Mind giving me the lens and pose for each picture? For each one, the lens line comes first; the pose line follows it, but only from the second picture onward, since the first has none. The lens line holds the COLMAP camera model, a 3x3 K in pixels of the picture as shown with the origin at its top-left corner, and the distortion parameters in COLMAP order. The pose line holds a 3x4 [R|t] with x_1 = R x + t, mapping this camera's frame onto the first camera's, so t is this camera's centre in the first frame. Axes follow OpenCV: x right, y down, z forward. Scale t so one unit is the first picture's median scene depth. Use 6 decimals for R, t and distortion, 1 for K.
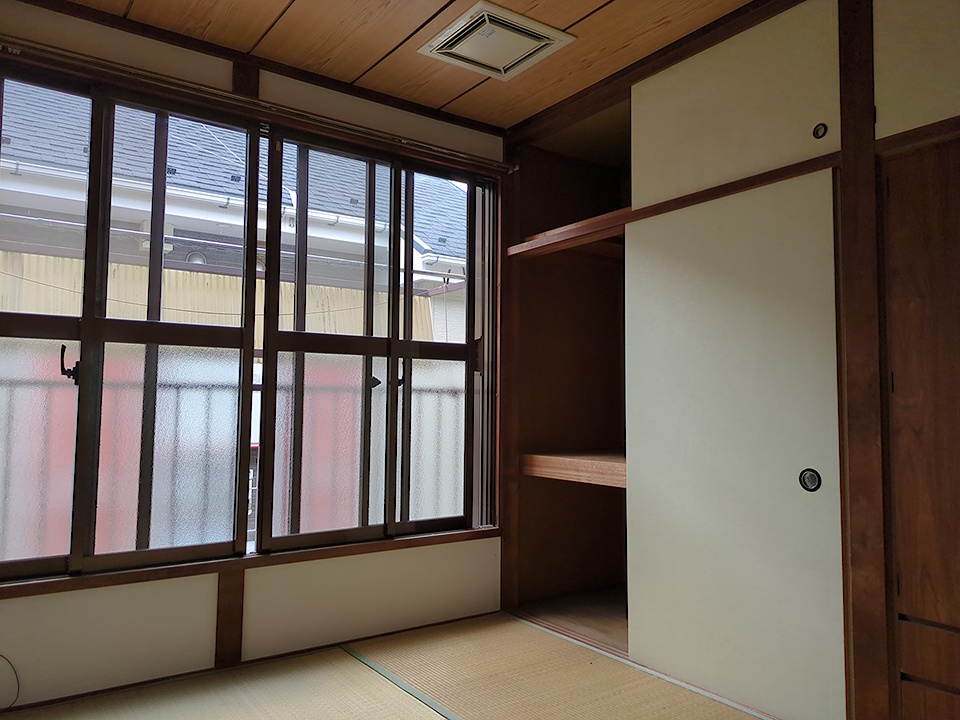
lens RADIAL K [[710.7, 0, 490.3], [0, 710.7, 359.3], [0, 0, 1]] dist [0.005090, -0.006308]
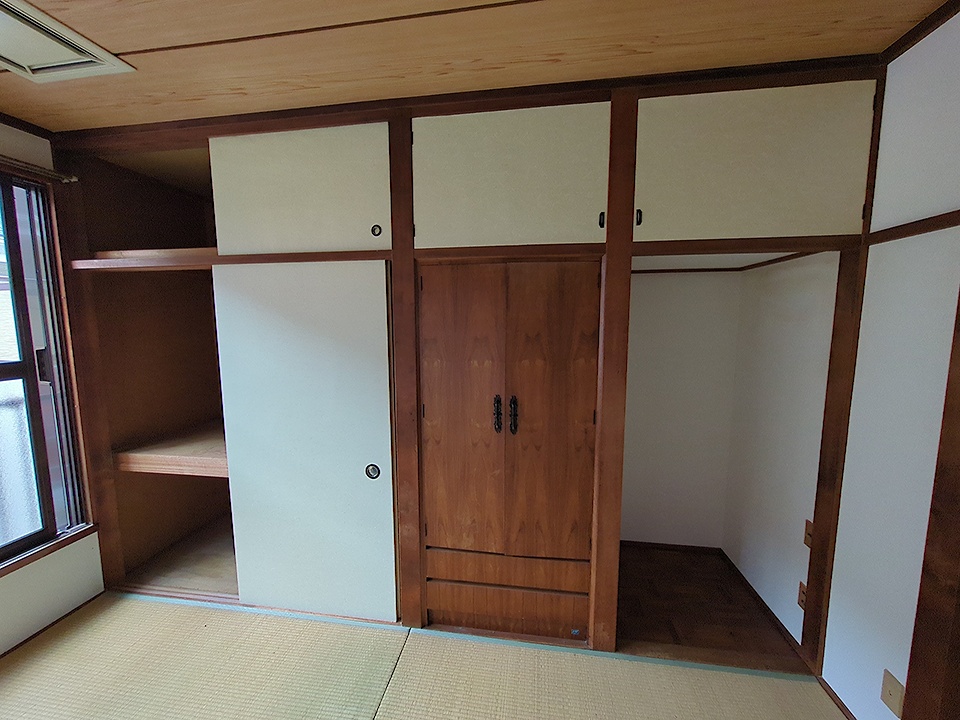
lens RADIAL K [[375.9, 0, 483.8], [0, 375.9, 359.4], [0, 0, 1]] dist [-0.001618, -0.000253]
pose [[0.700483, -0.087674, 0.708263, 0.054806], [-0.040376, 0.985967, 0.161982, -0.157988], [-0.712526, -0.142062, 0.687114, 0.246419]]
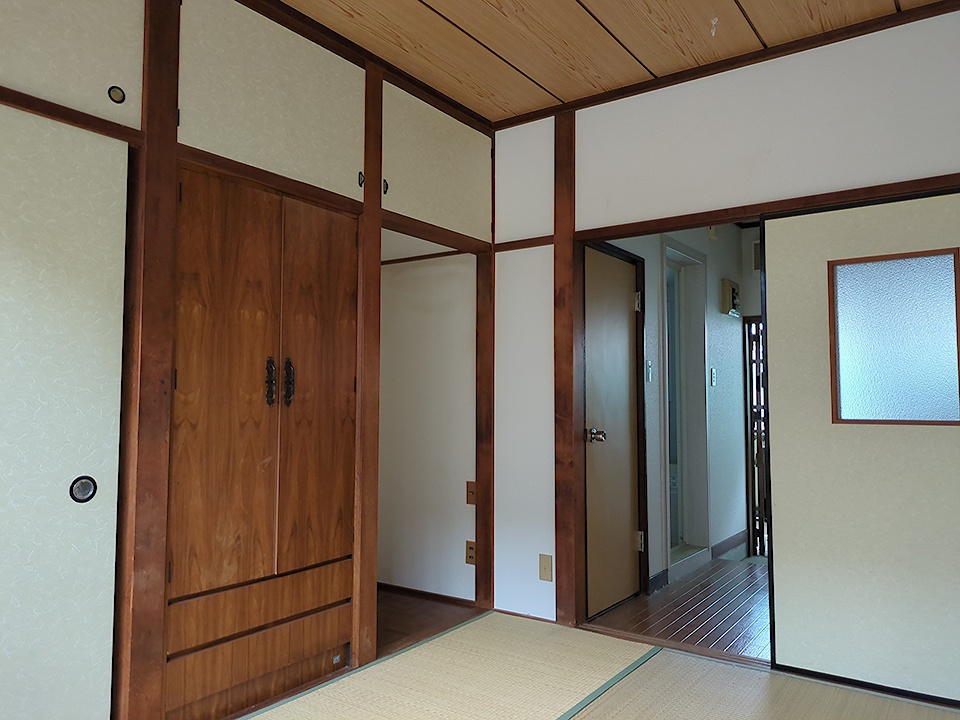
lens RADIAL K [[726.4, 0, 480.0], [0, 726.4, 354.9], [0, 0, 1]] dist [0.088350, -0.001211]
pose [[-0.322641, 0.050059, 0.945197, -0.434911], [-0.070867, 0.994520, -0.076861, 0.034477], [-0.943865, -0.091782, -0.317326, 0.658403]]
